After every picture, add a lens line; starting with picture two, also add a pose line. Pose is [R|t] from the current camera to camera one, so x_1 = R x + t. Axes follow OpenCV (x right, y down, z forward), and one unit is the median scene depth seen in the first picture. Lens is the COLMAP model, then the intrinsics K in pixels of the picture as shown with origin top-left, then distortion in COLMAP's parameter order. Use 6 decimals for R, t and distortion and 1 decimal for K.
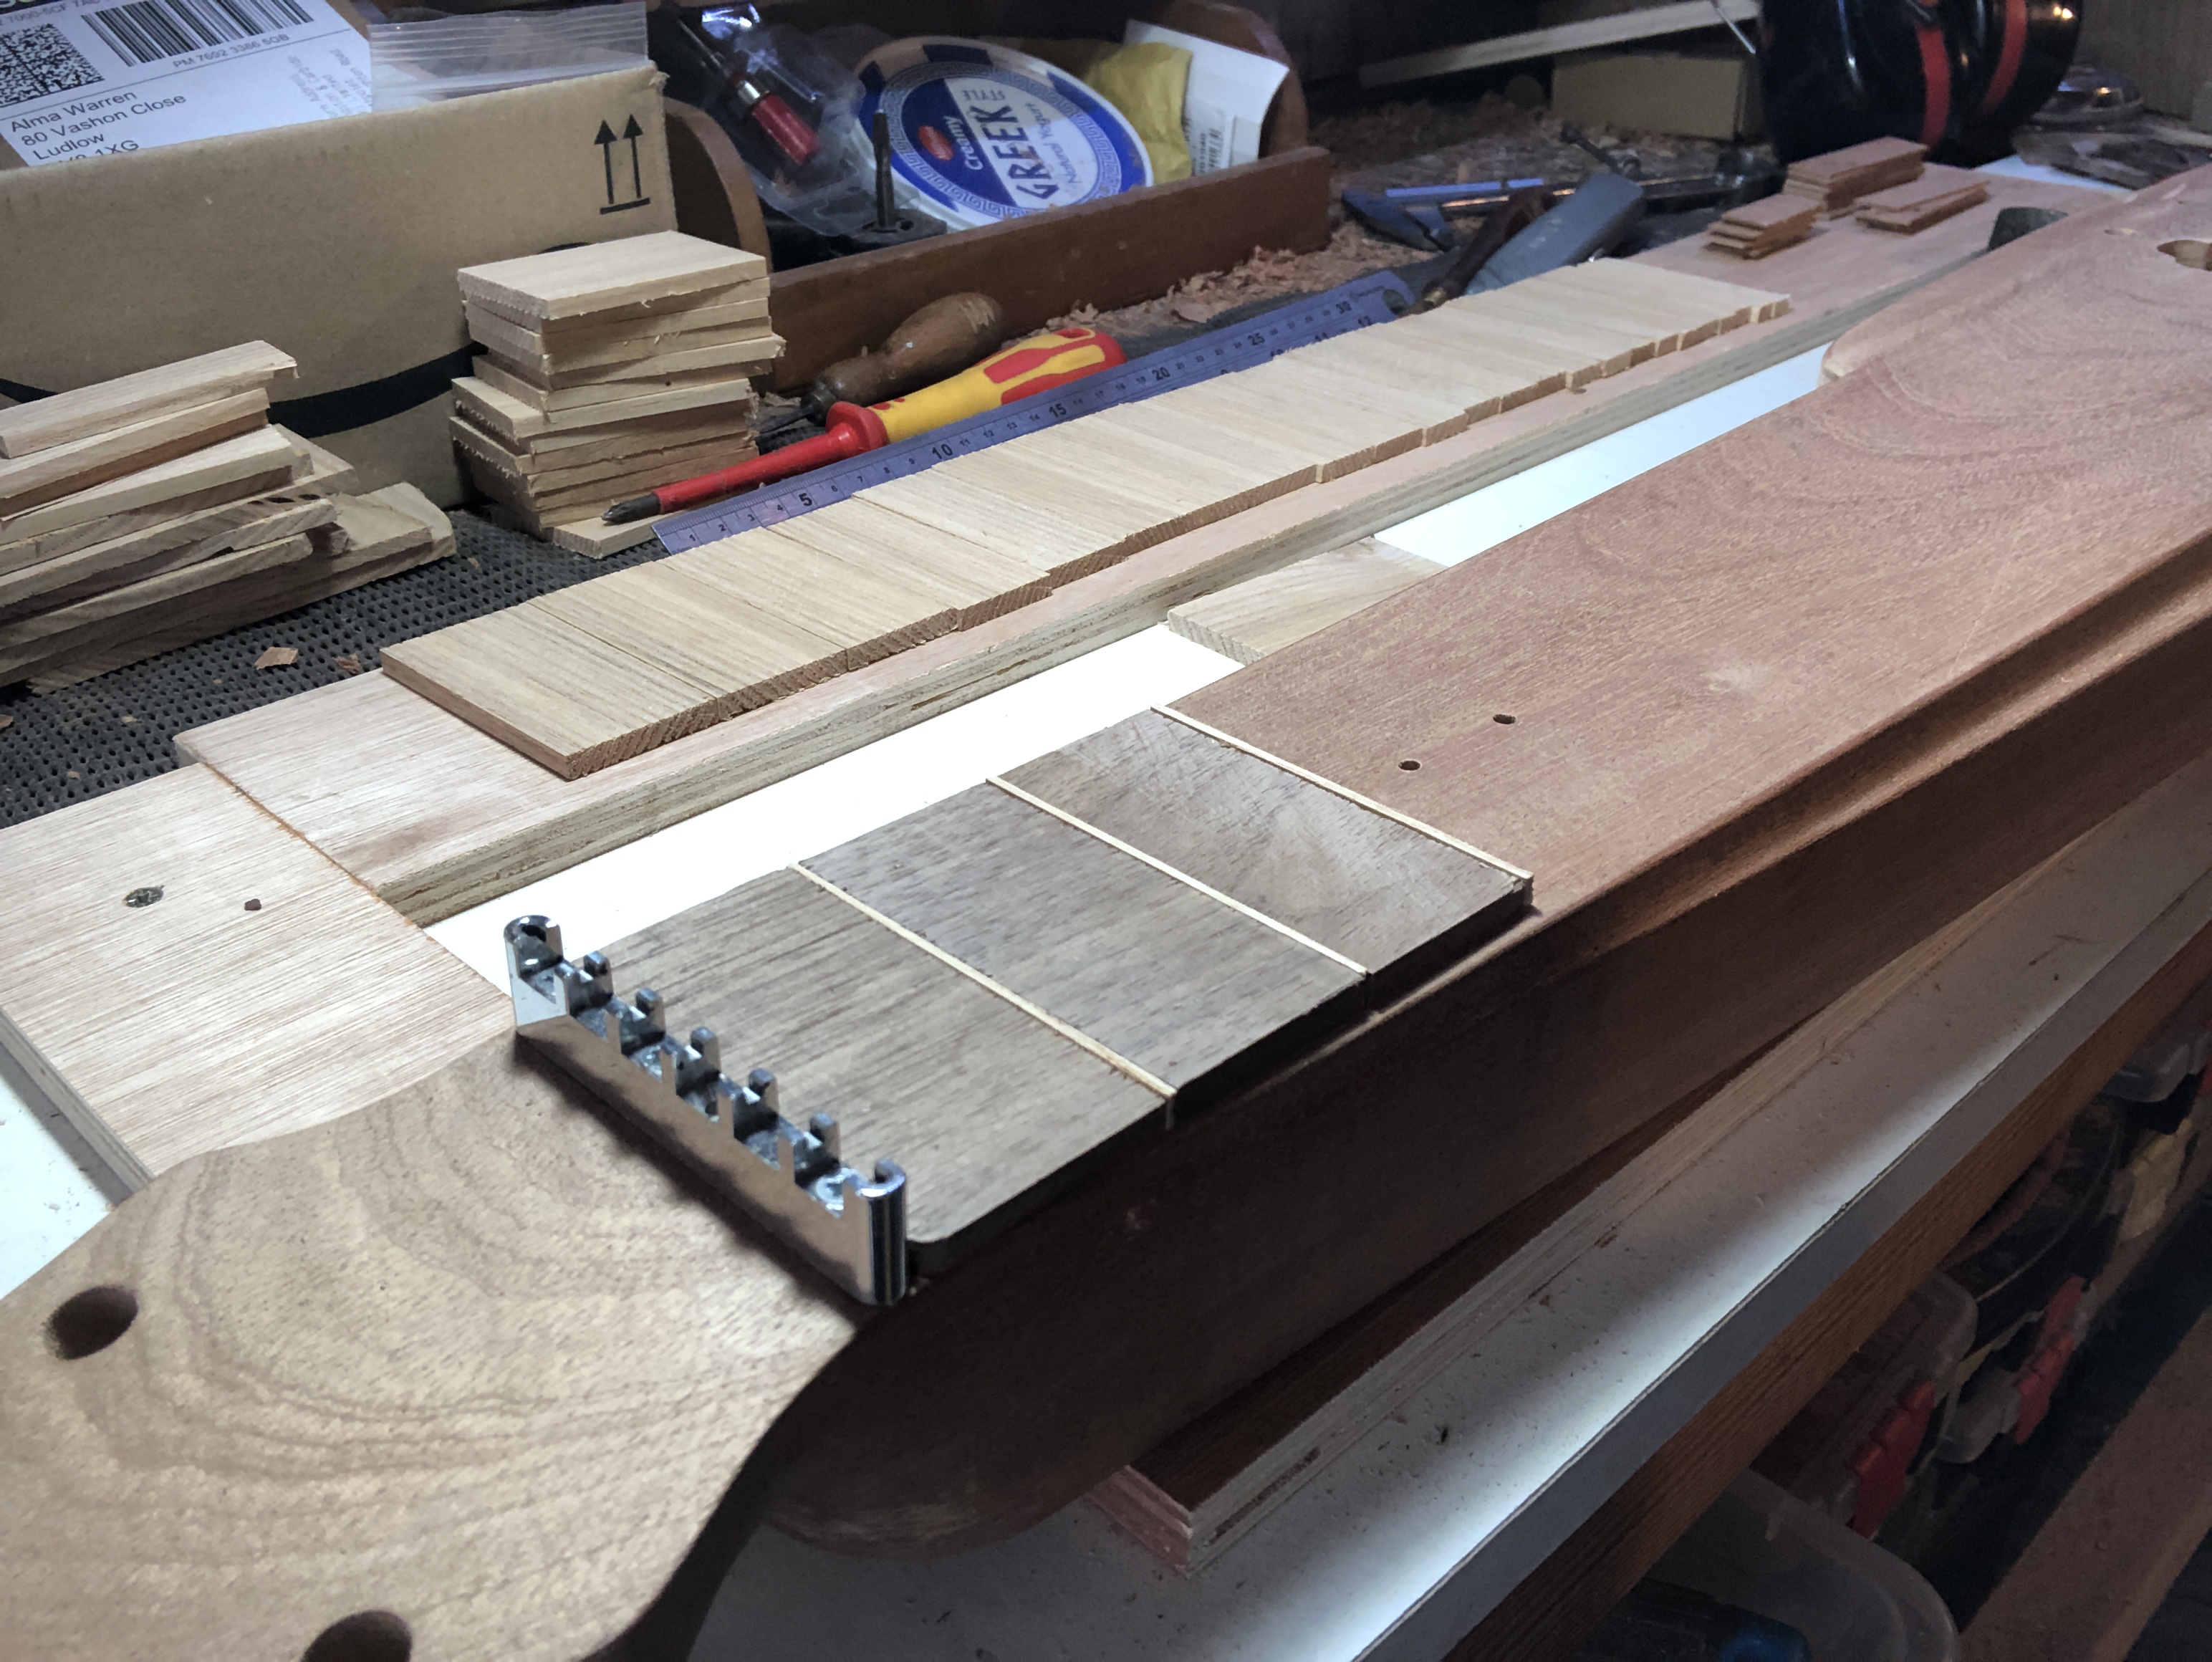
lens RADIAL K [[2061.0, 0, 1106.0], [0, 2061.0, 831.0], [0, 0, 1]] dist [0.129628, -0.324268]
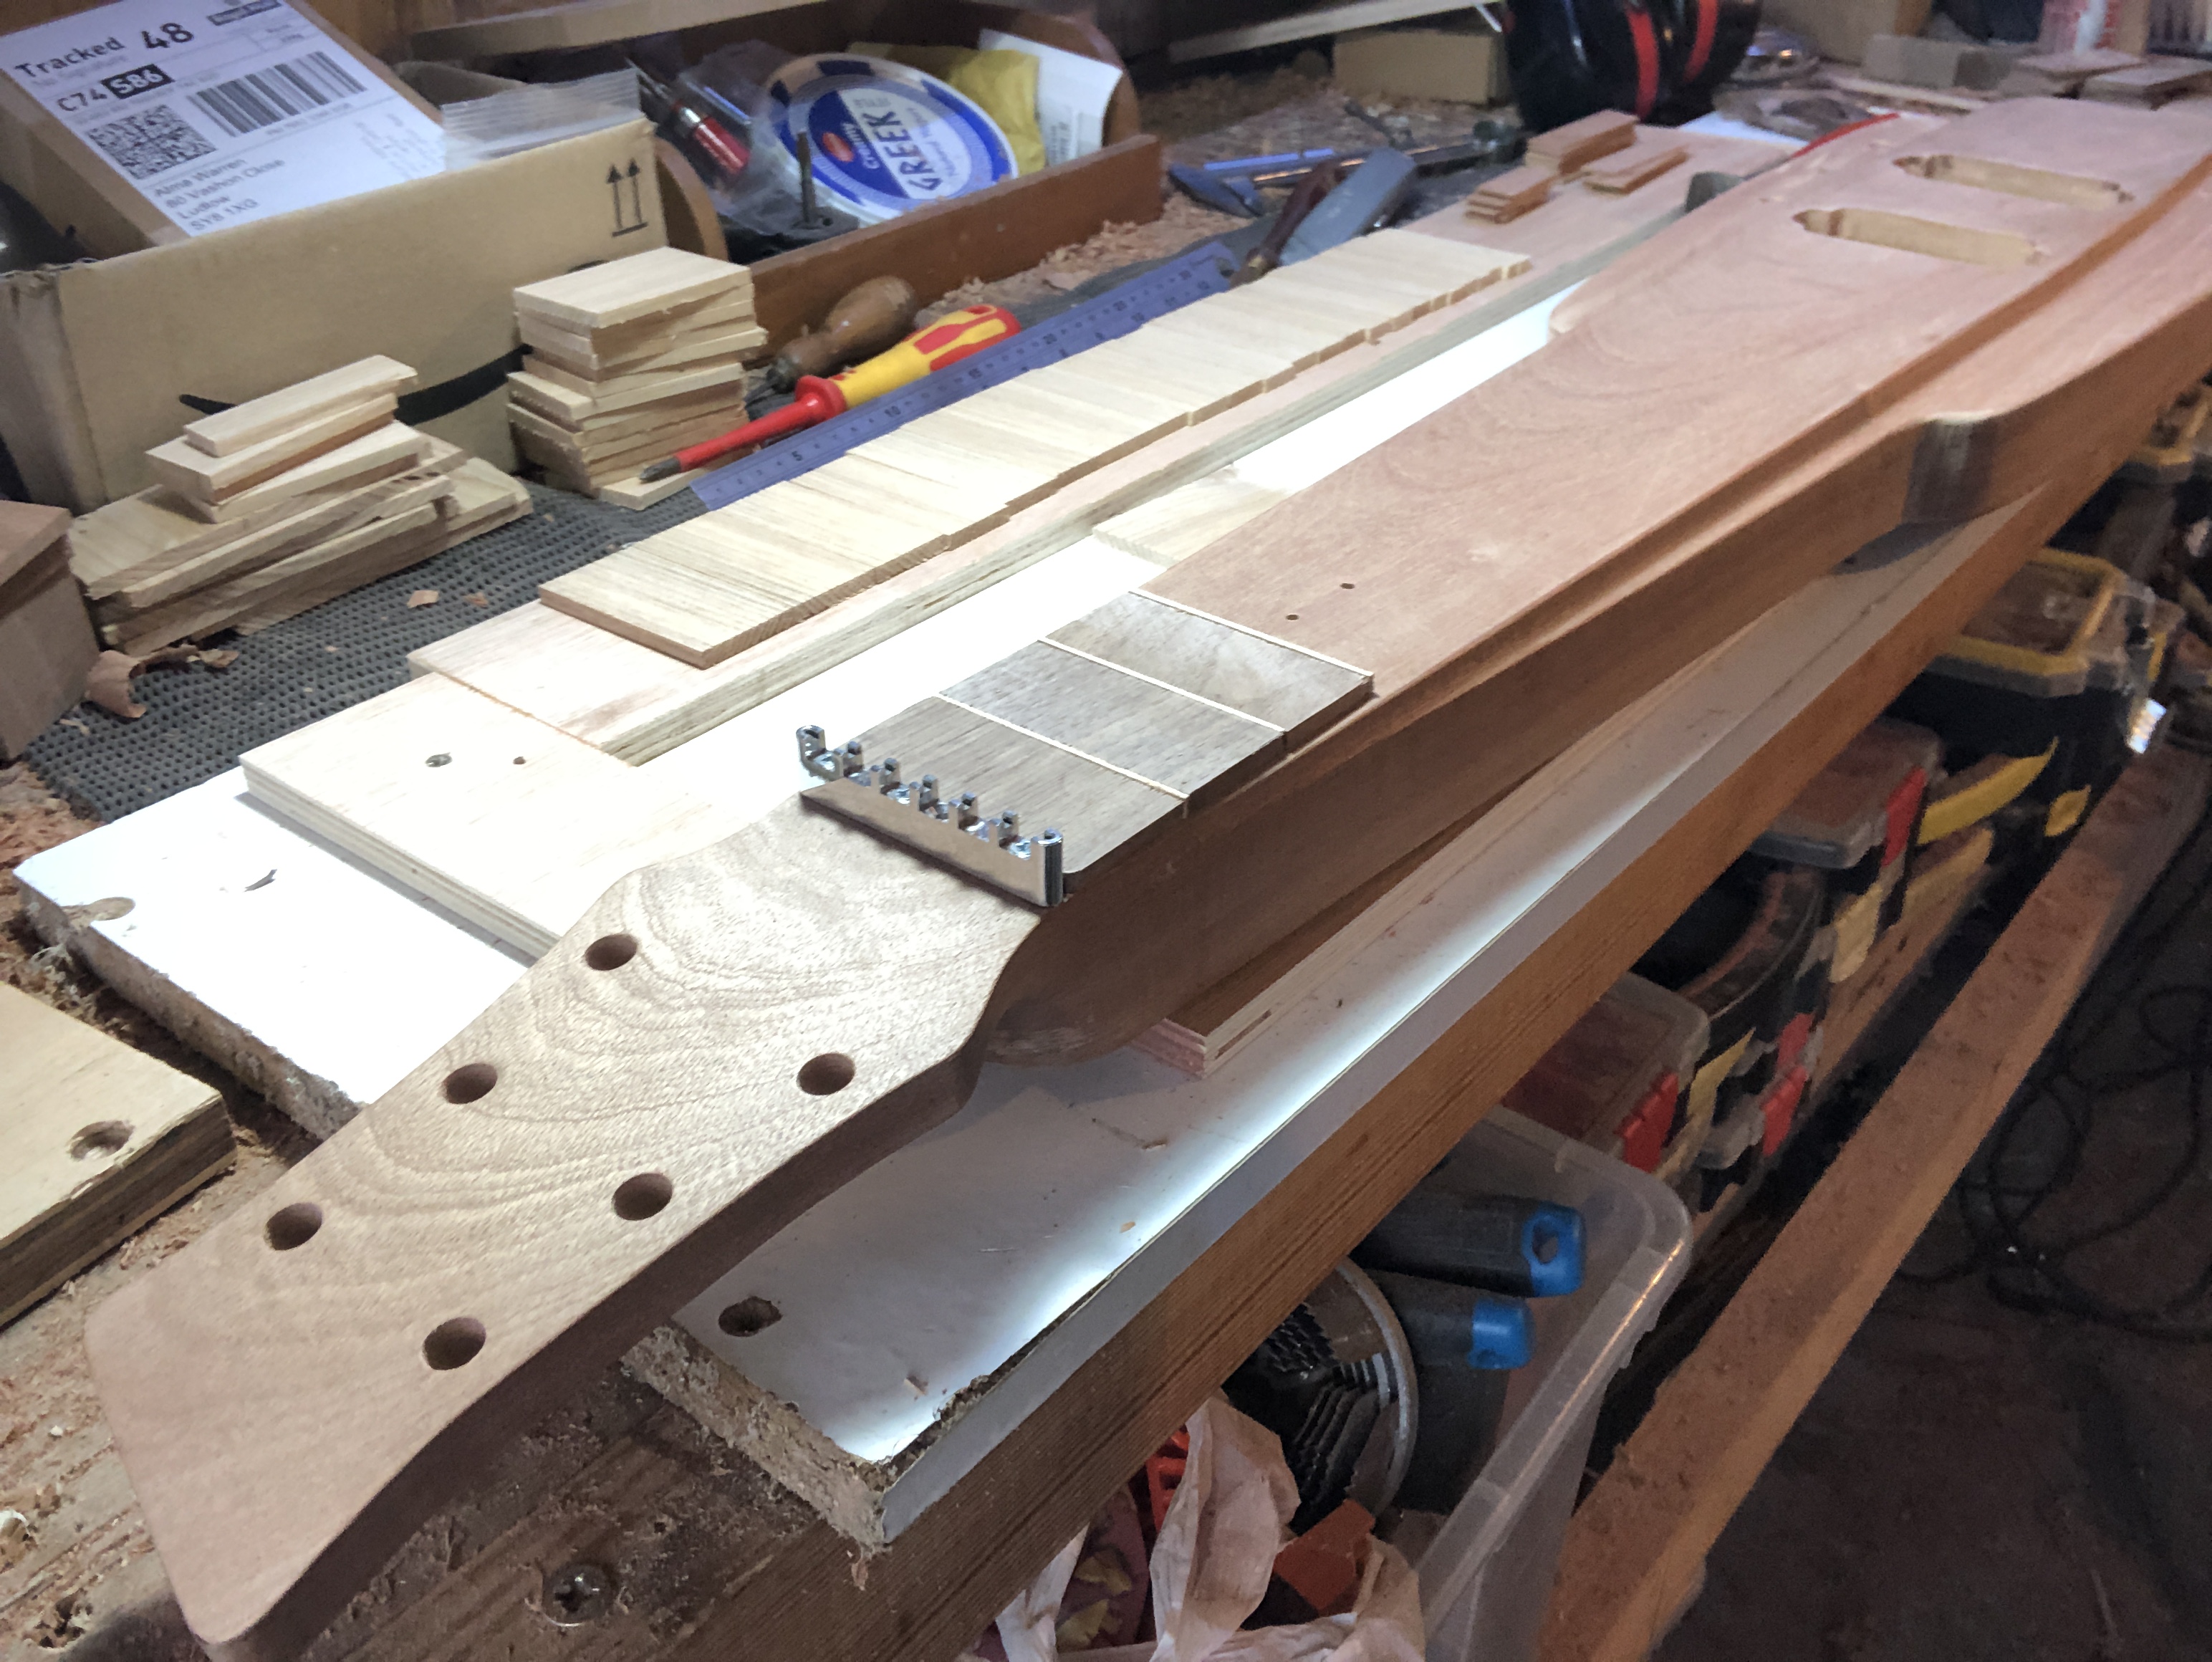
lens RADIAL K [[2059.8, 0, 1106.0], [0, 2059.8, 831.0], [0, 0, 1]] dist [0.123591, -0.334152]
pose [[0.994216, -0.065855, 0.084837, -0.087081], [0.062254, 0.997072, 0.044415, 0.032423], [-0.087513, -0.038877, 0.995404, -0.357380]]
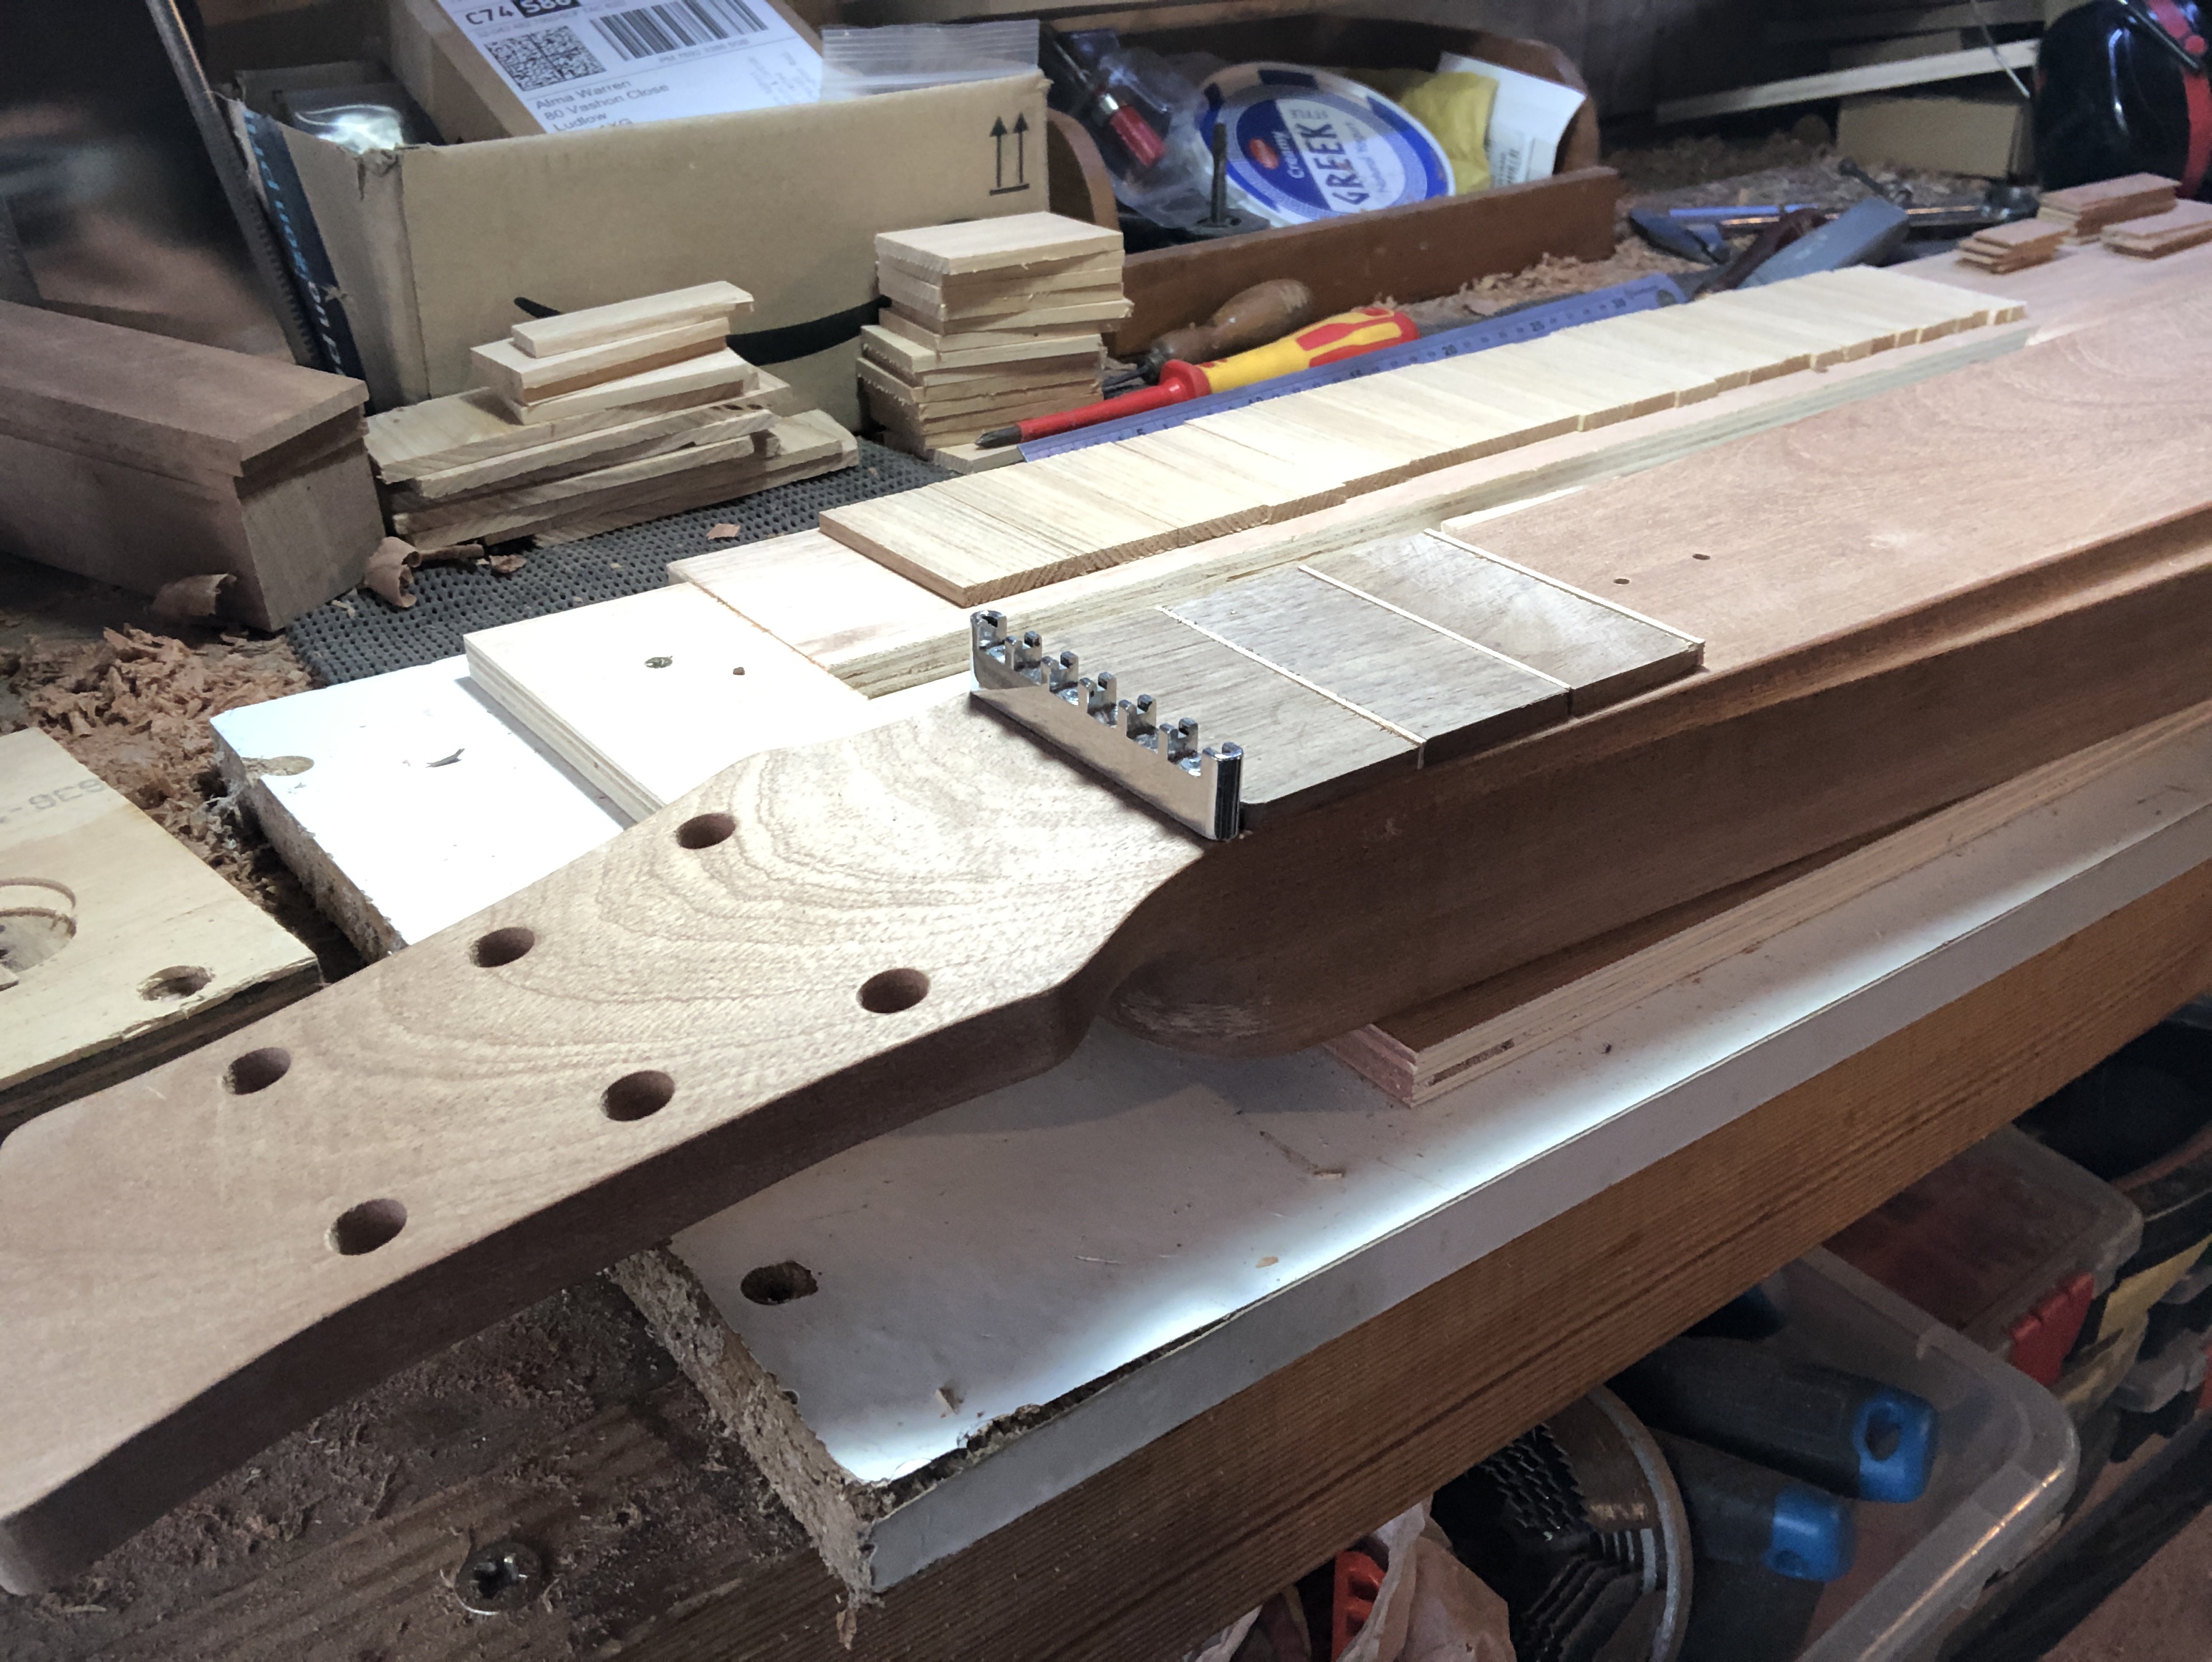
lens RADIAL K [[2061.0, 0, 1106.0], [0, 2061.0, 831.0], [0, 0, 1]] dist [0.129628, -0.324268]
pose [[0.990015, 0.065797, -0.124663, -0.001370], [-0.068629, 0.997470, -0.018554, 0.103969], [0.123127, 0.026924, 0.992026, -0.205666]]
